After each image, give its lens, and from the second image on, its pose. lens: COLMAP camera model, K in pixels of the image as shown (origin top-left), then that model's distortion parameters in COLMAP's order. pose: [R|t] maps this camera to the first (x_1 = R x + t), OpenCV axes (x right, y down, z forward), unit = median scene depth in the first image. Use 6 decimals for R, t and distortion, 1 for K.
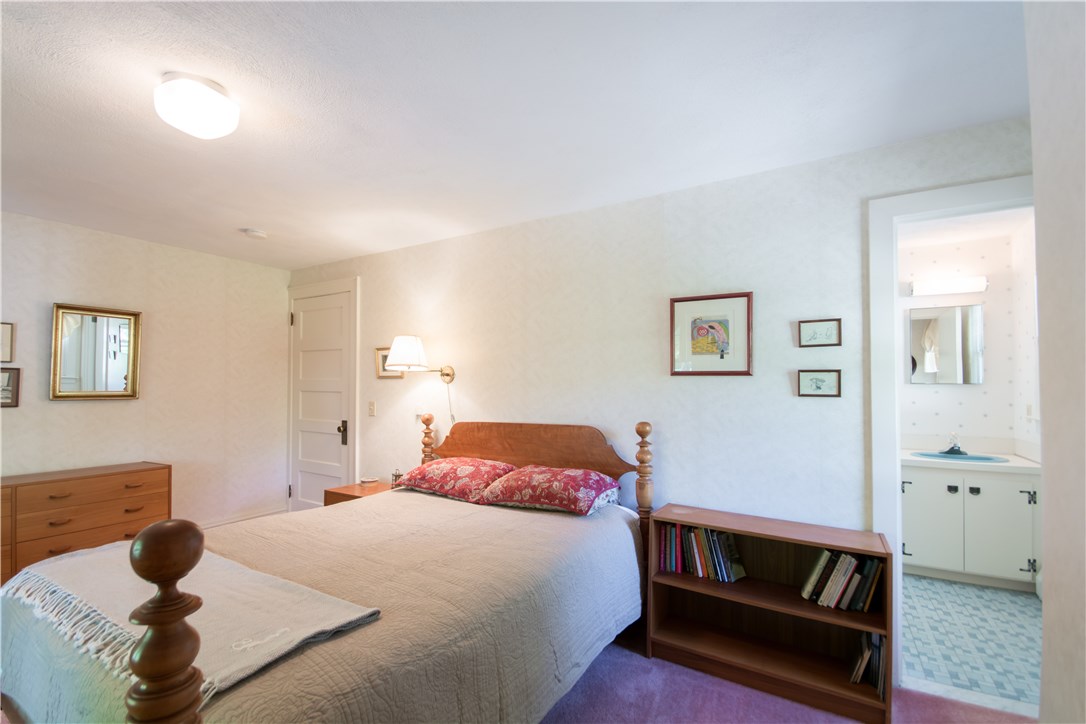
lens RADIAL K [[488.2, 0, 532.1], [0, 488.2, 368.9], [0, 0, 1]] dist [0.010059, -0.010293]
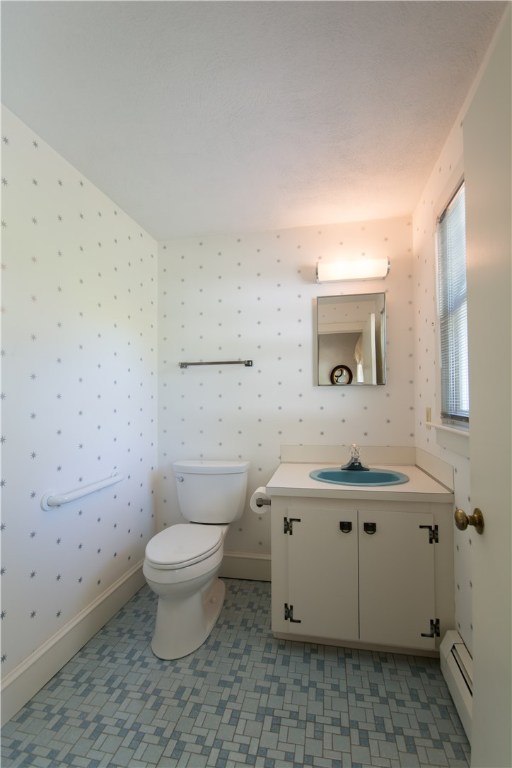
lens RADIAL K [[345.3, 0, 261.7], [0, 345.3, 388.9], [0, 0, 1]] dist [0.010059, -0.010293]
pose [[0.940998, -0.001079, 0.338410, 0.605027], [0.003847, 0.999964, -0.007509, 0.050287], [-0.338390, 0.008368, 0.940969, 0.594124]]
